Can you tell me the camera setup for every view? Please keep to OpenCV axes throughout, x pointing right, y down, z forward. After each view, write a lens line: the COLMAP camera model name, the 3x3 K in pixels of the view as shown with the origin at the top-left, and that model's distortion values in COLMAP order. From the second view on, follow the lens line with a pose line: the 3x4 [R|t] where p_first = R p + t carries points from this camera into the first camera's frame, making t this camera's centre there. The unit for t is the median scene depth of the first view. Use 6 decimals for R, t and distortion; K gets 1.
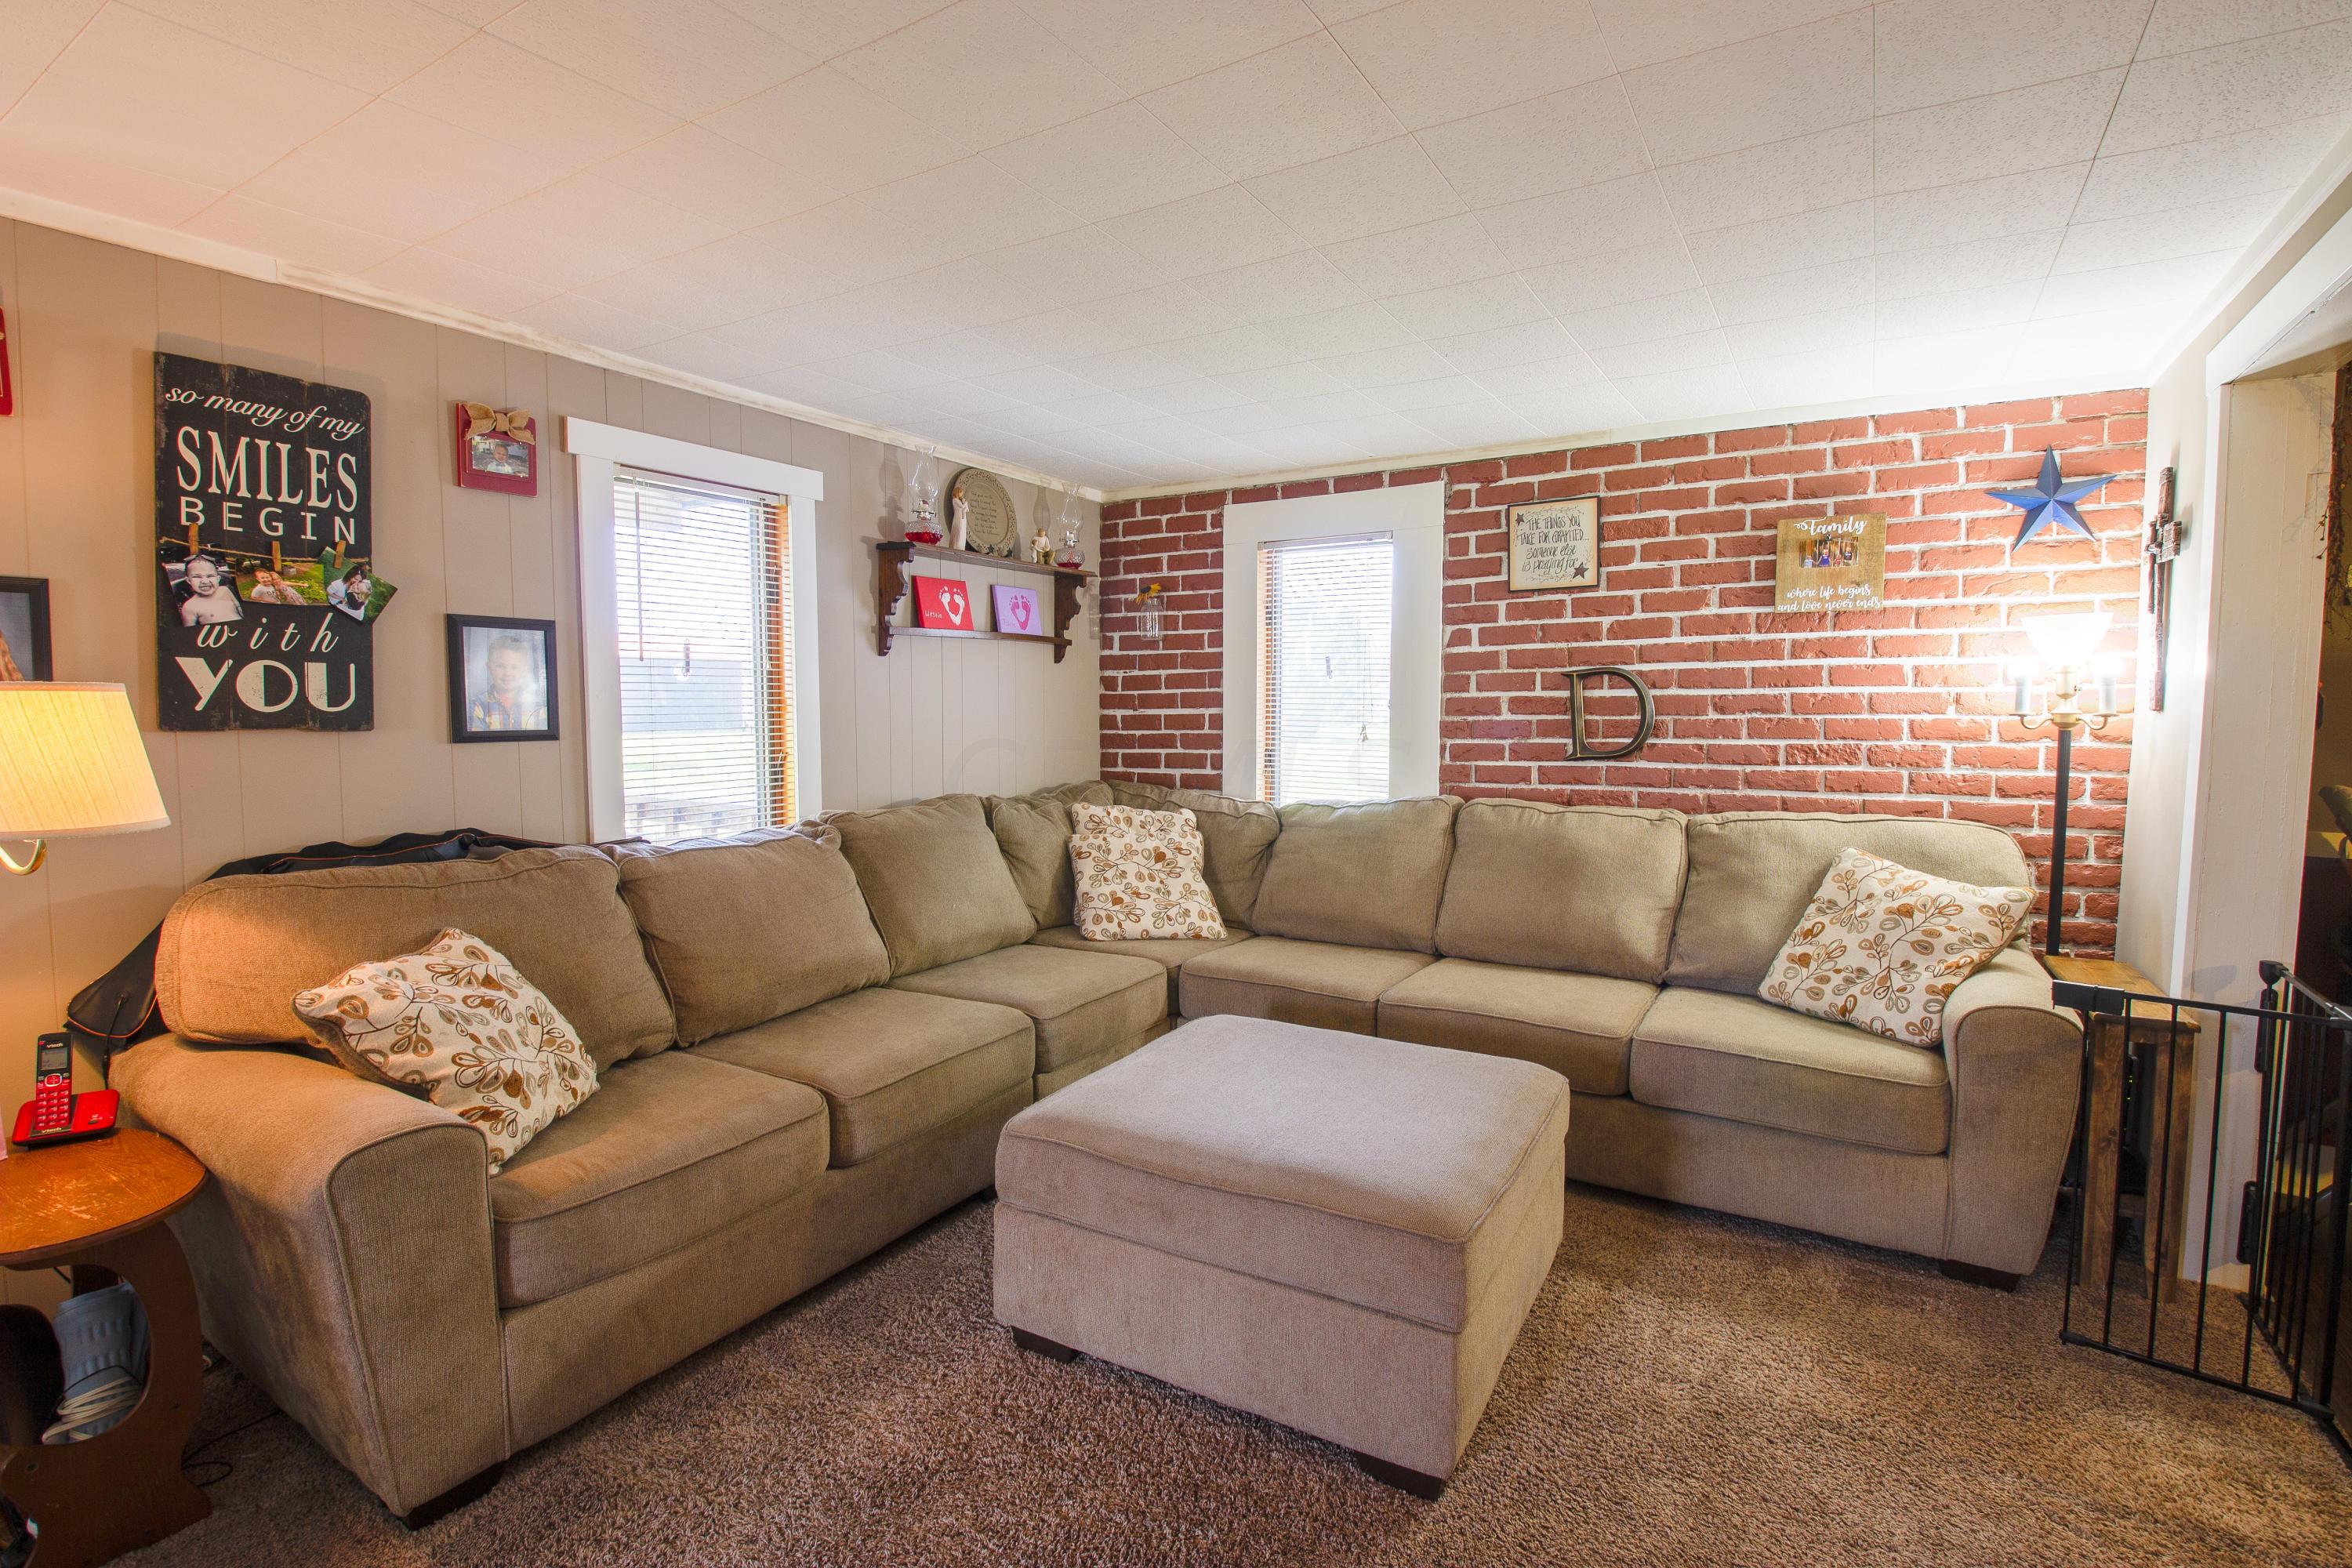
lens RADIAL K [[1081.9, 0, 1165.4], [0, 1081.9, 773.1], [0, 0, 1]] dist [0.000824, -0.018112]
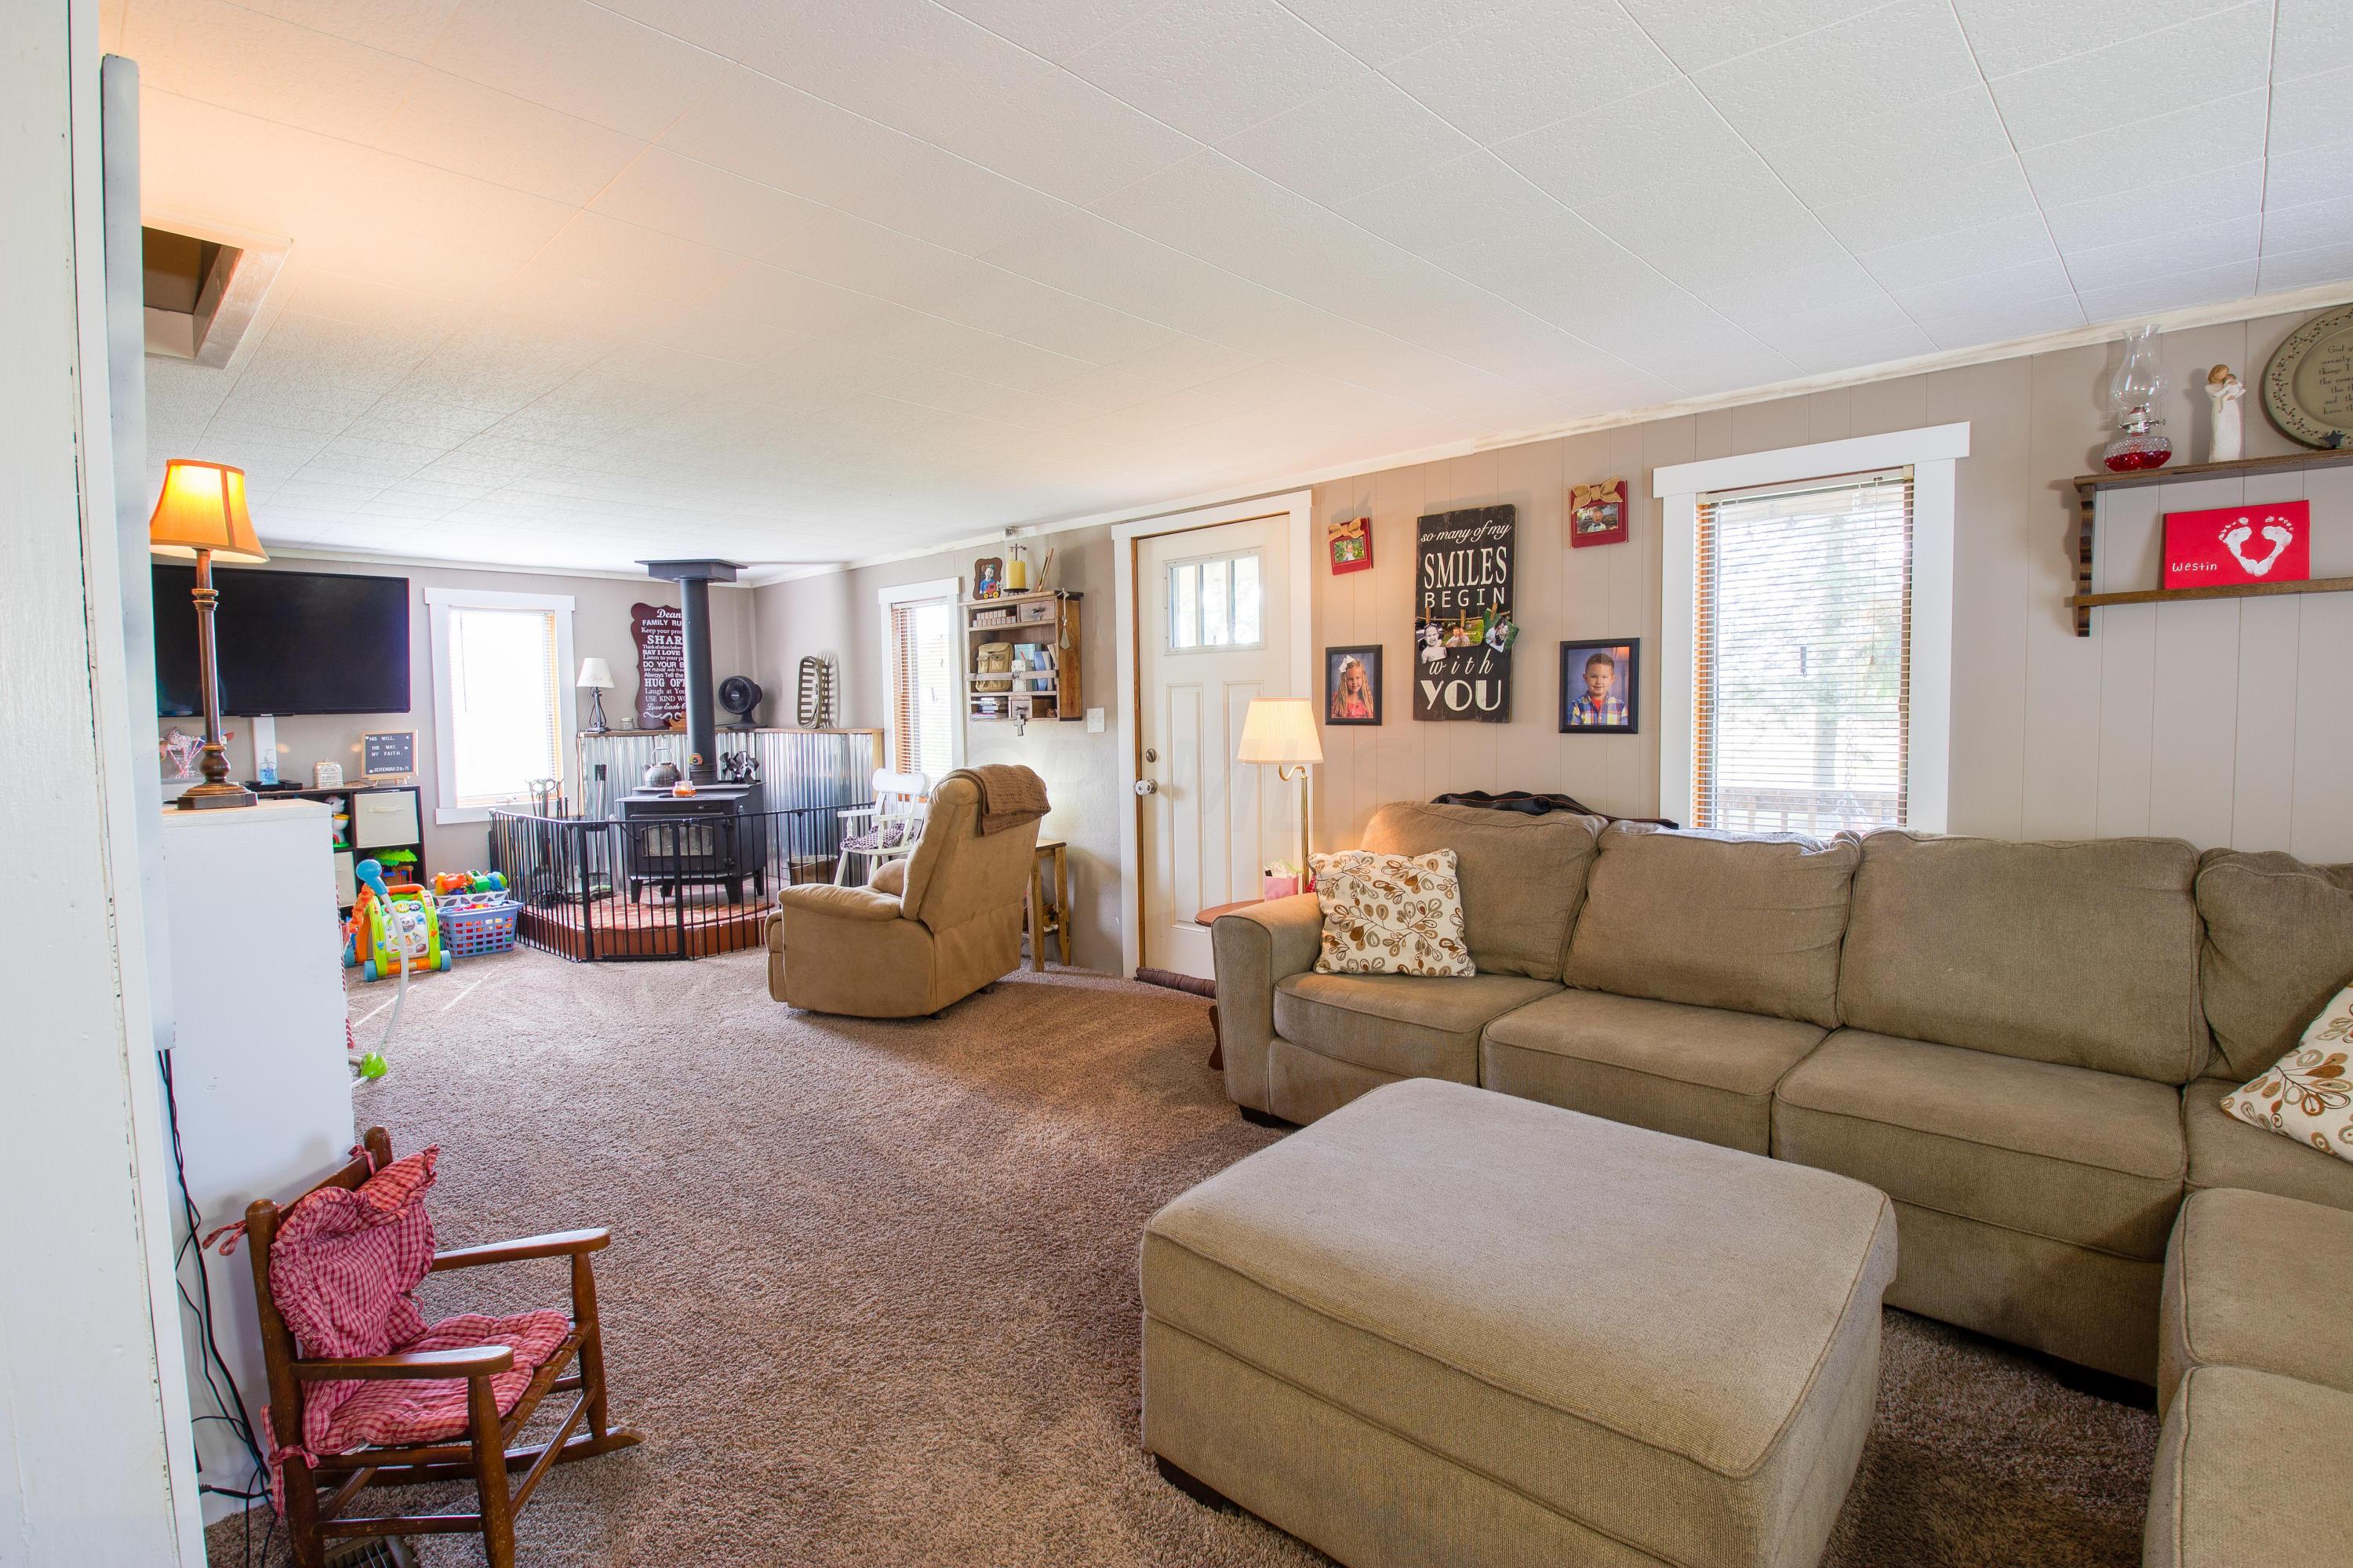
lens RADIAL K [[1082.4, 0, 1192.7], [0, 1082.4, 770.2], [0, 0, 1]] dist [0.000824, -0.018112]
pose [[-0.174735, 0.062366, -0.982638, 0.645685], [-0.051119, 0.996071, 0.072308, -0.044529], [0.983288, 0.062866, -0.170861, 0.607170]]
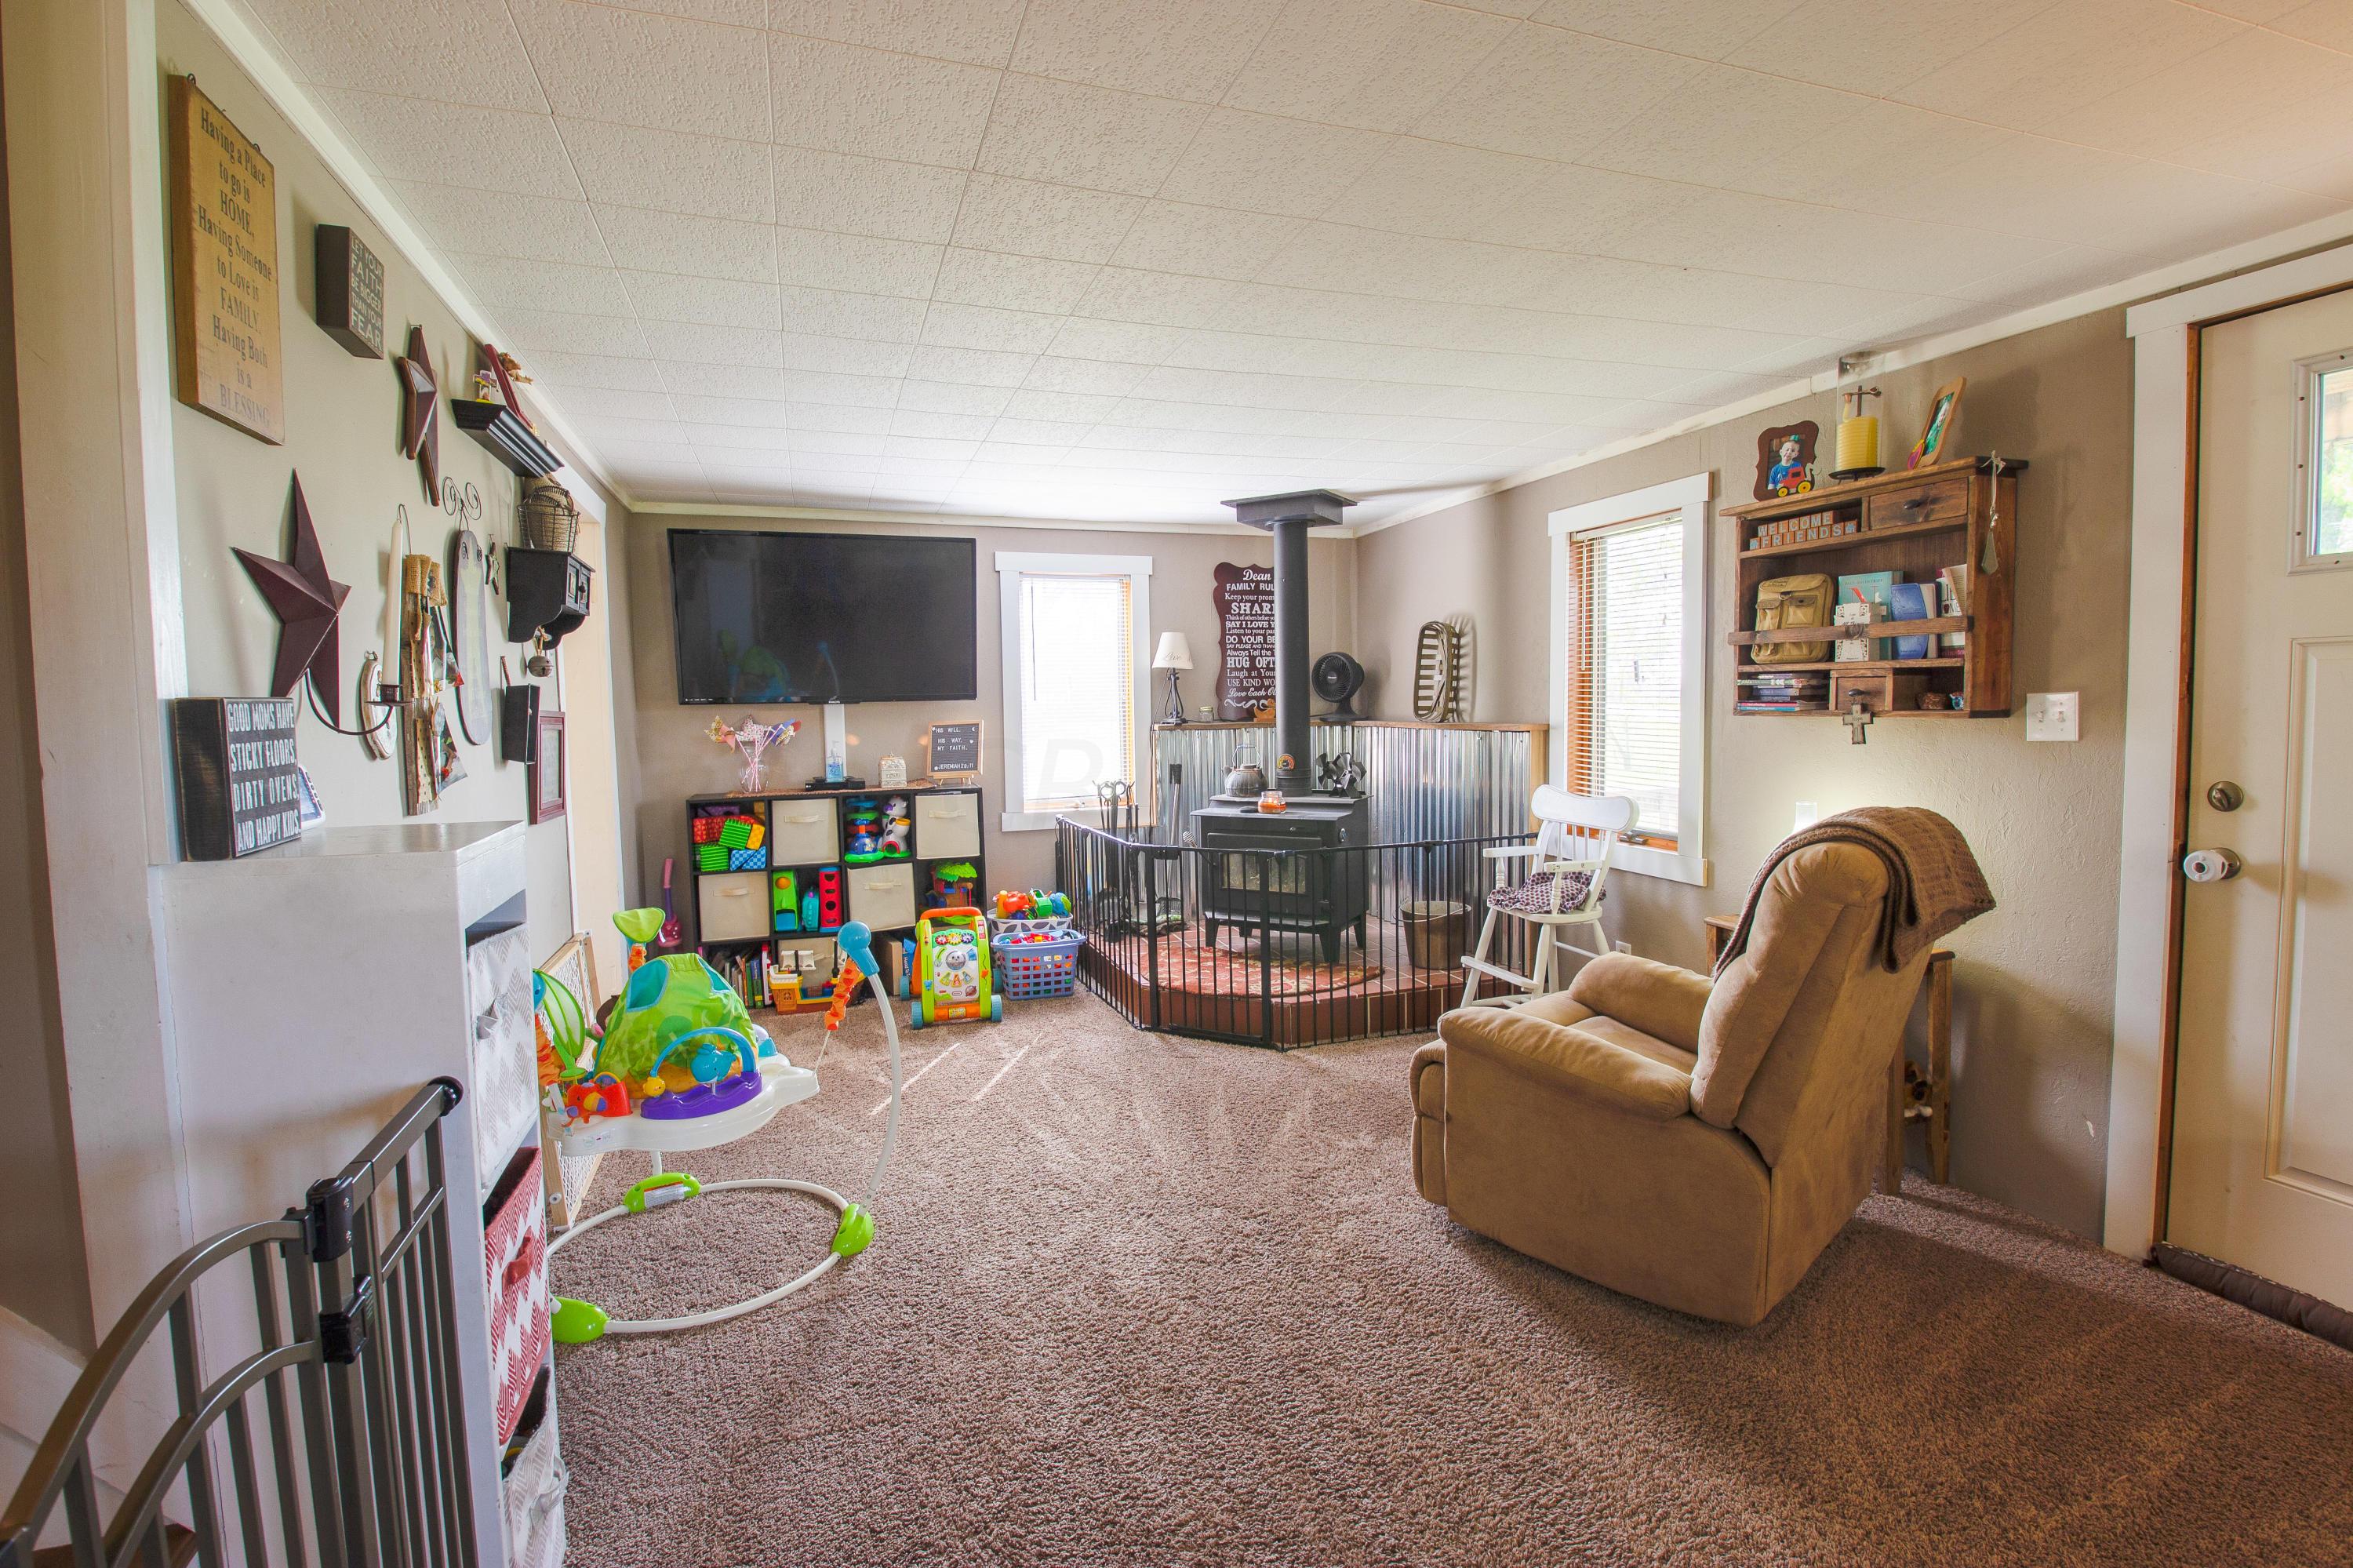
lens RADIAL K [[1082.4, 0, 1186.5], [0, 1082.4, 779.3], [0, 0, 1]] dist [0.000824, -0.018112]
pose [[-0.623338, 0.066662, -0.779106, 0.103864], [-0.036906, 0.992741, 0.114467, -0.016595], [0.781081, 0.100105, -0.616353, 0.184140]]
